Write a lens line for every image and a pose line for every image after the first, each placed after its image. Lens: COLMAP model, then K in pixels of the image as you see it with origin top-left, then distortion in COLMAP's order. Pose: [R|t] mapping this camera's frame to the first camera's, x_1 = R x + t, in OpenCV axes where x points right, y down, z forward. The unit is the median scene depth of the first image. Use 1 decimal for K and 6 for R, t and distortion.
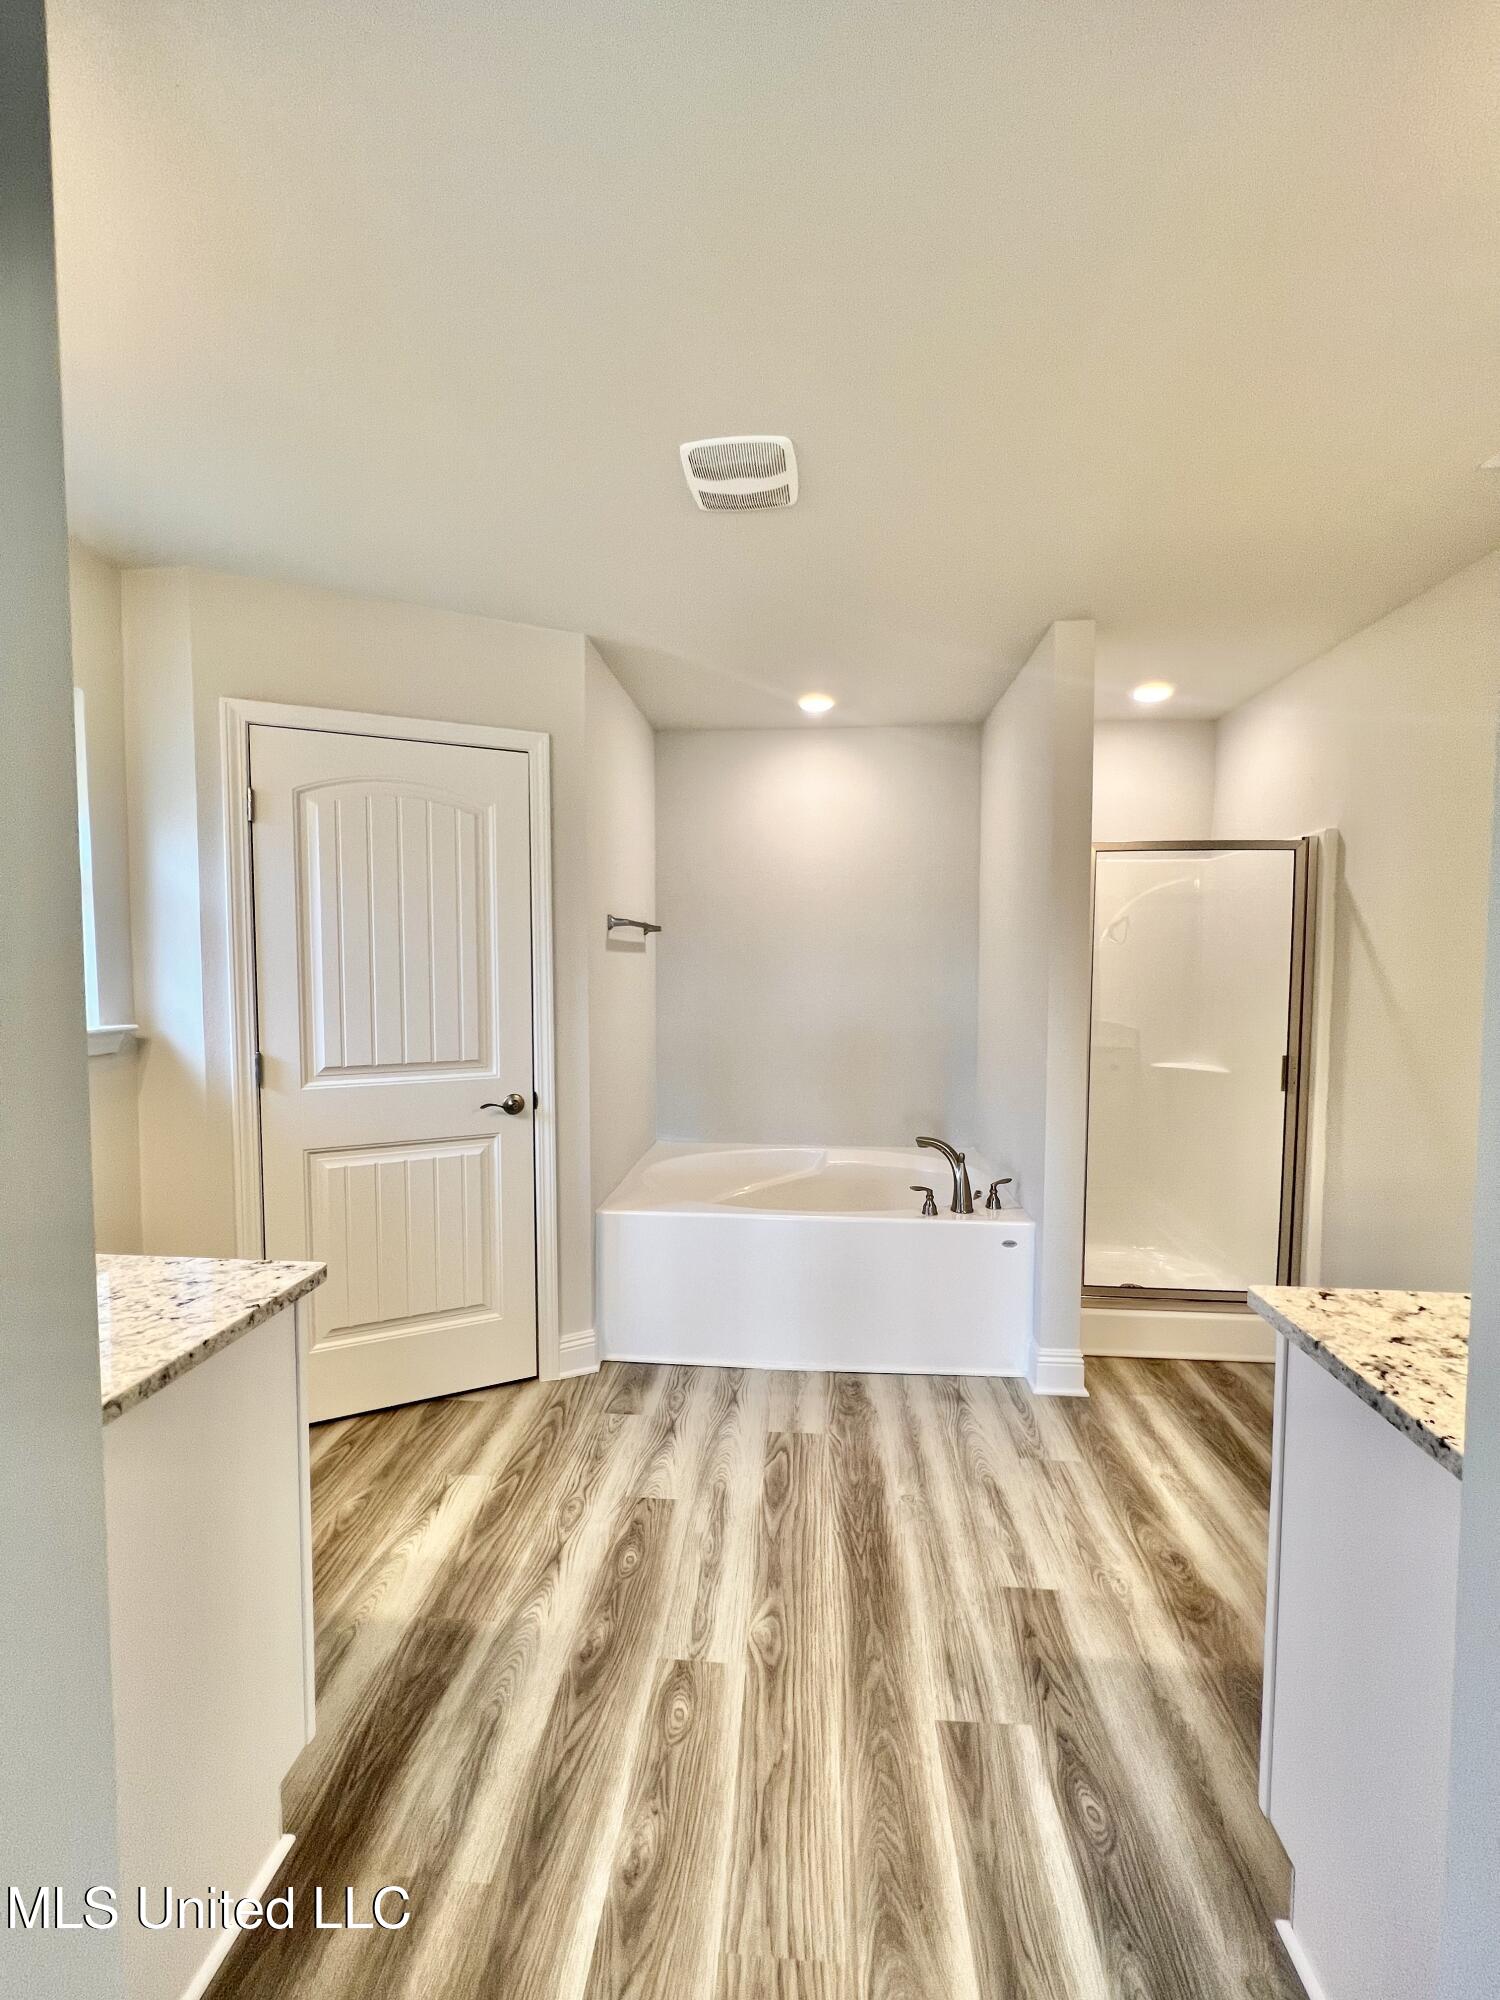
lens RADIAL K [[795.2, 0, 756.2], [0, 795.2, 996.9], [0, 0, 1]] dist [-0.000780, -0.000089]
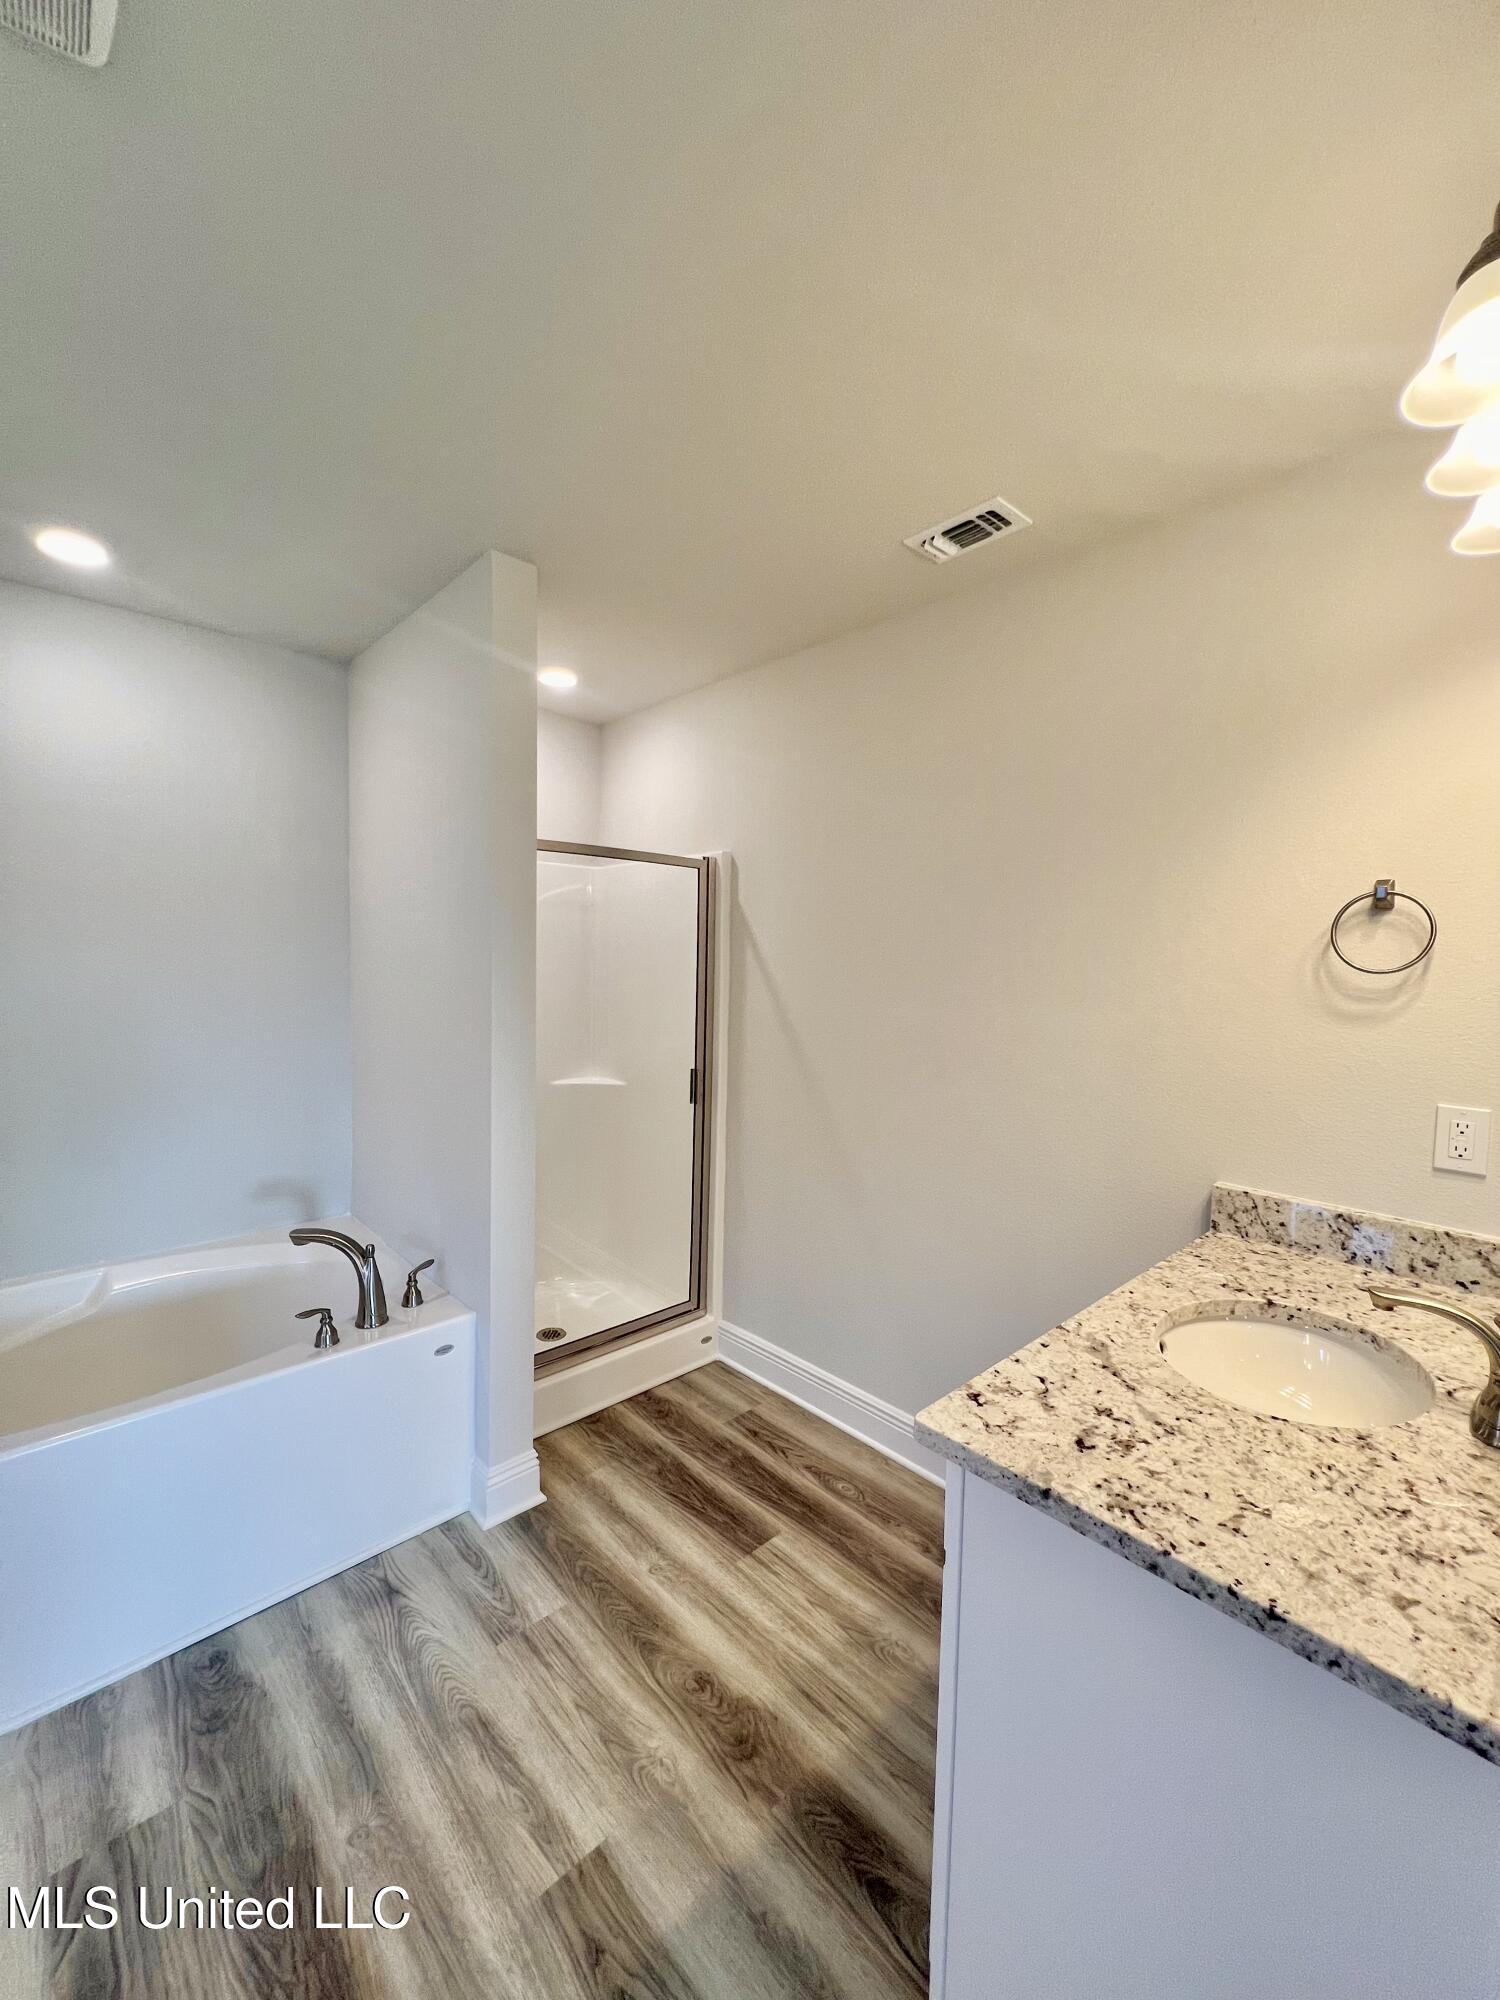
lens RADIAL K [[798.2, 0, 755.7], [0, 798.2, 997.2], [0, 0, 1]] dist [-0.002459, 0.000591]
pose [[0.673206, -0.027591, 0.738940, -0.048432], [0.018705, 0.999619, 0.020283, -0.050399], [-0.739218, 0.000167, 0.673466, 0.327633]]
